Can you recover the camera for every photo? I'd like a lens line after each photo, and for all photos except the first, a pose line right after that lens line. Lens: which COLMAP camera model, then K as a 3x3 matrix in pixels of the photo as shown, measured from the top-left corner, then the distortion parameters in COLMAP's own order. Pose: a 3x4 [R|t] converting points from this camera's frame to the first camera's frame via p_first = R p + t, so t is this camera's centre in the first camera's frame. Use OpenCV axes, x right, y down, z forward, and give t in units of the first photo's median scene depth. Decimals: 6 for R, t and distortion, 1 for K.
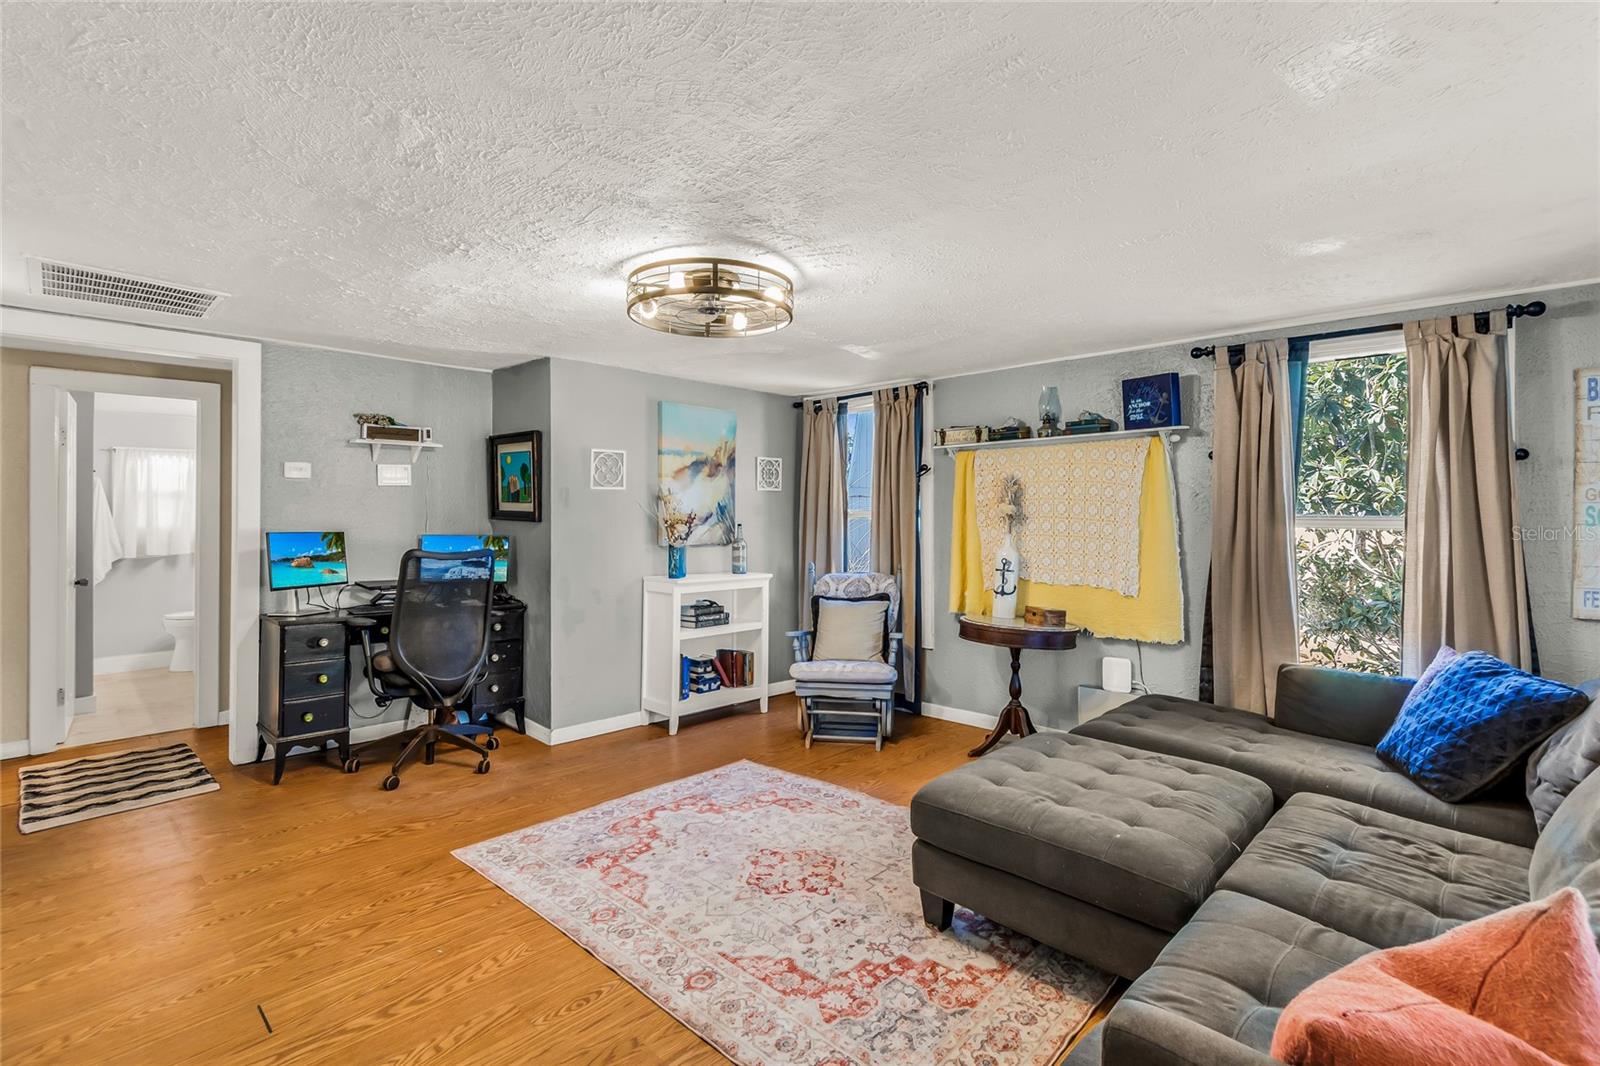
lens RADIAL K [[733.0, 0, 793.3], [0, 733.0, 505.9], [0, 0, 1]] dist [0.002992, -0.001162]
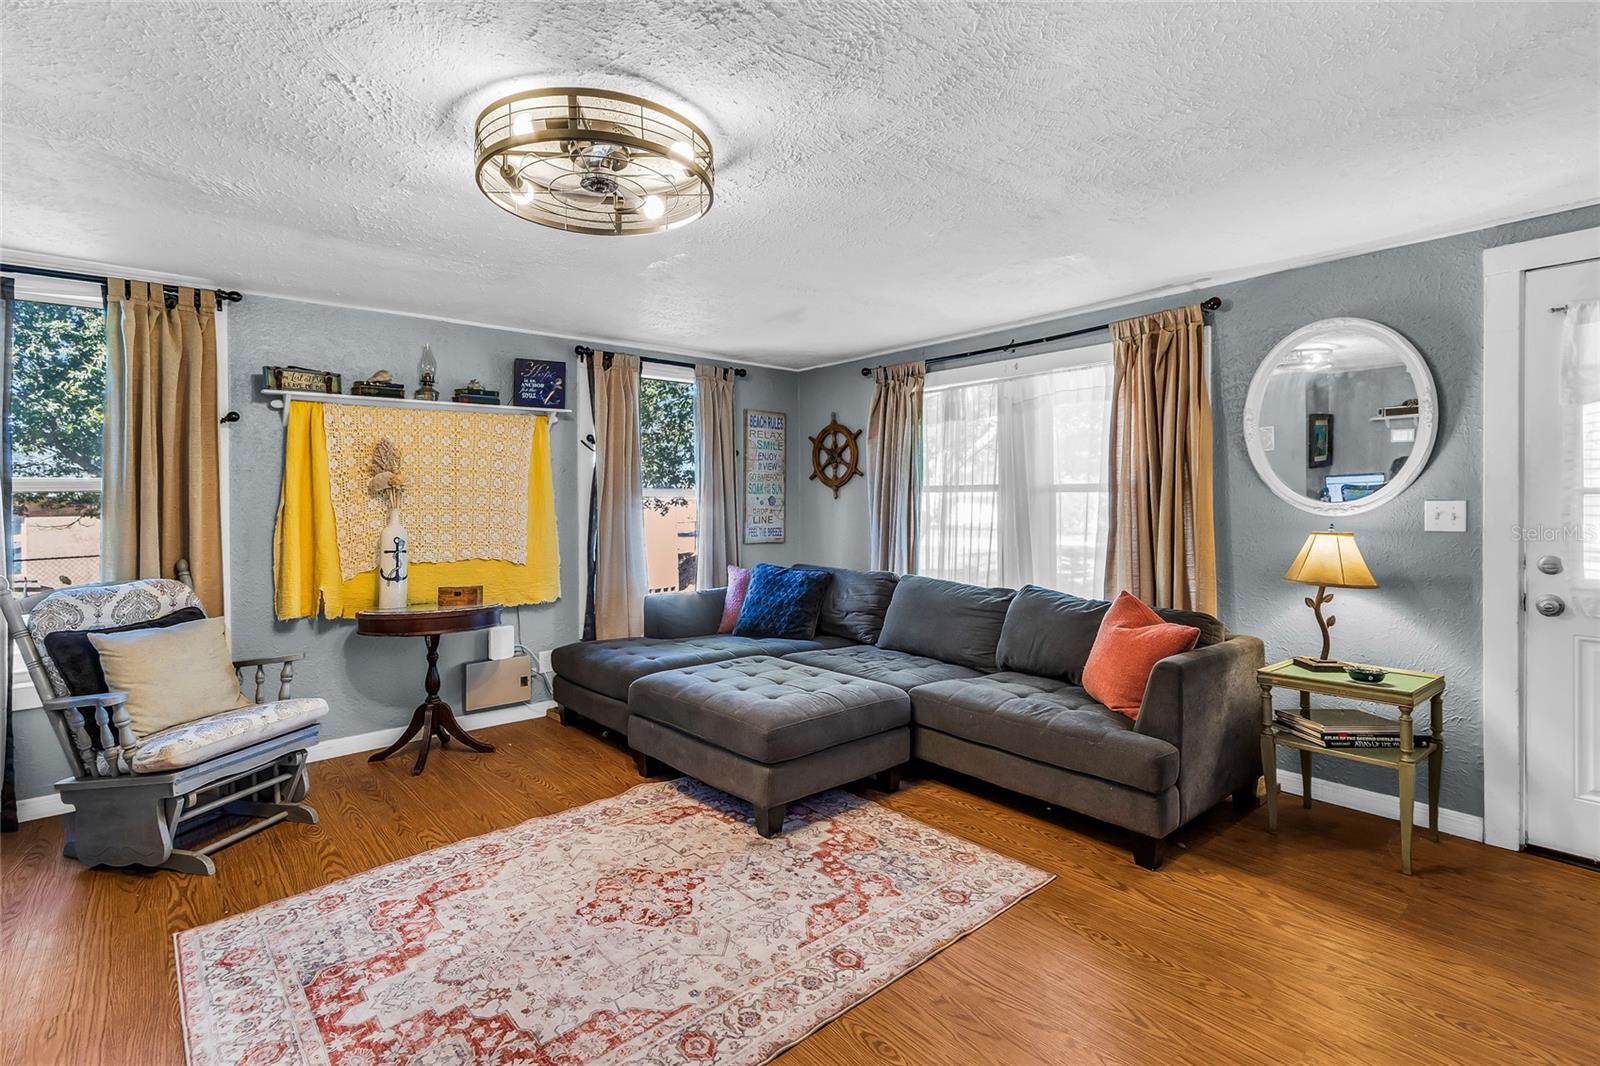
lens RADIAL K [[733.0, 0, 793.3], [0, 733.0, 505.9], [0, 0, 1]] dist [0.002992, -0.001162]
pose [[0.103875, -0.008870, 0.994551, -0.712471], [-0.002259, 0.999956, 0.009154, 0.037176], [-0.994588, -0.003197, 0.103850, 0.648402]]
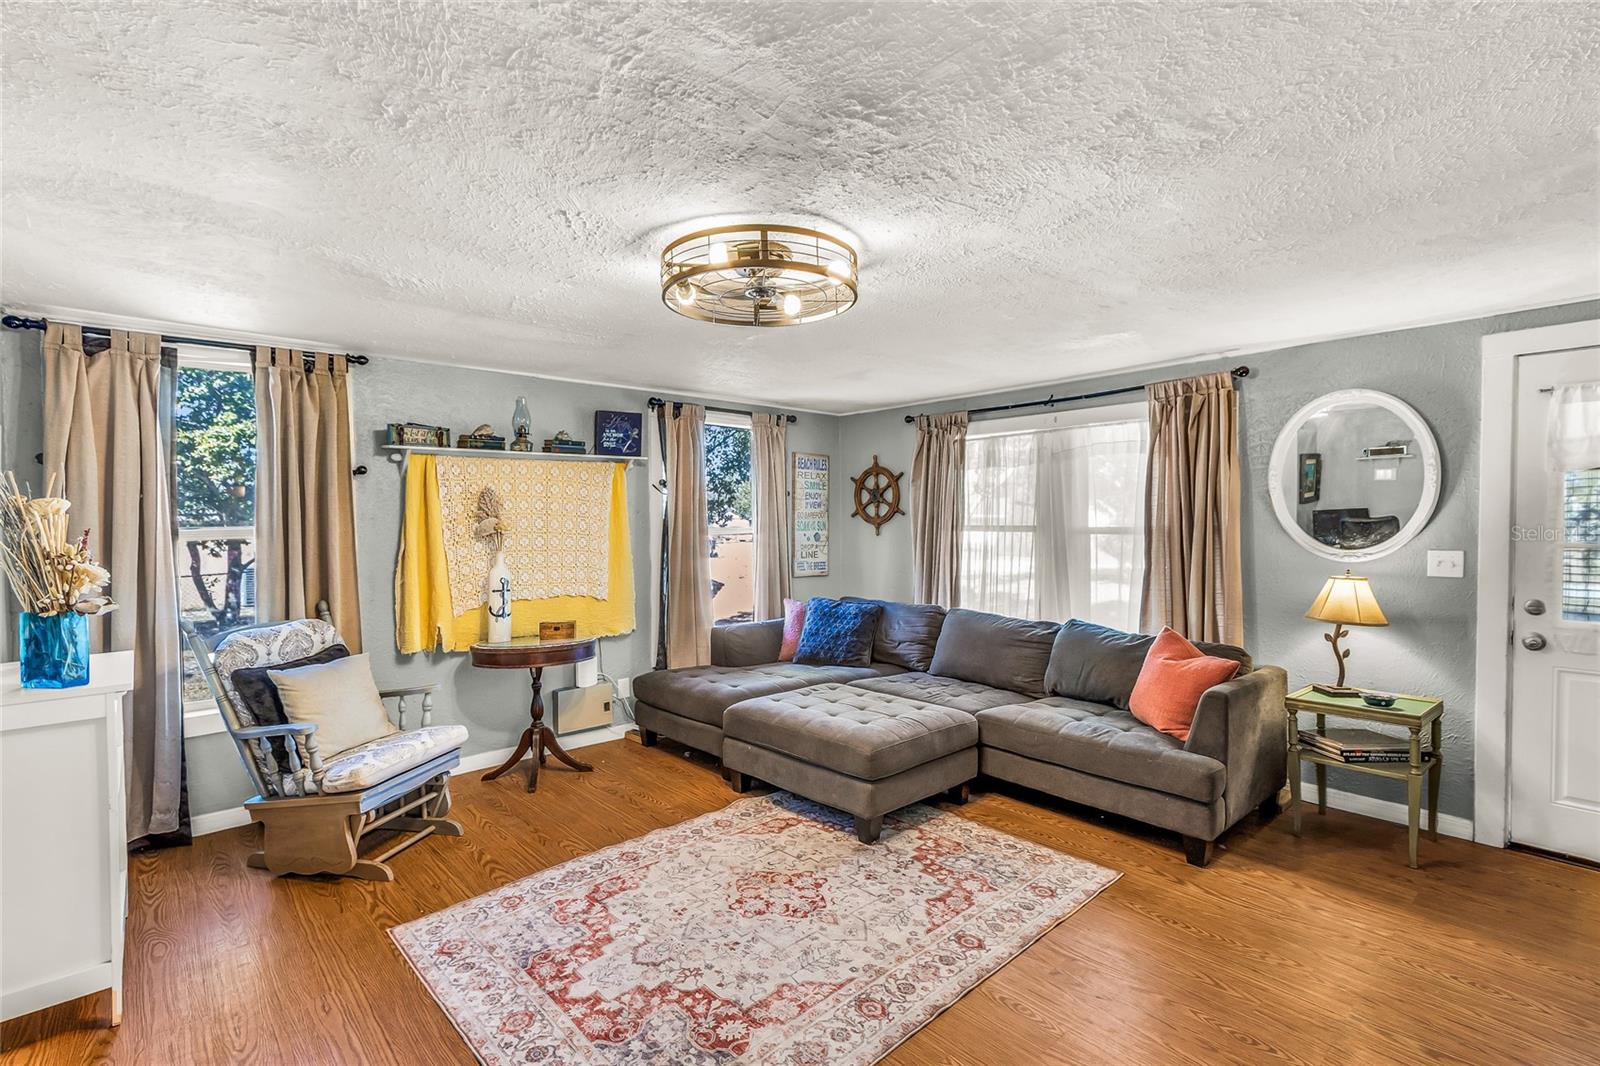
lens RADIAL K [[720.2, 0, 795.5], [0, 720.2, 539.2], [0, 0, 1]] dist [-0.000278, -0.000685]
pose [[0.080717, -0.027760, 0.996350, -0.831048], [-0.002531, 0.999603, 0.028056, -0.005327], [-0.996734, -0.004787, 0.080615, 0.788597]]
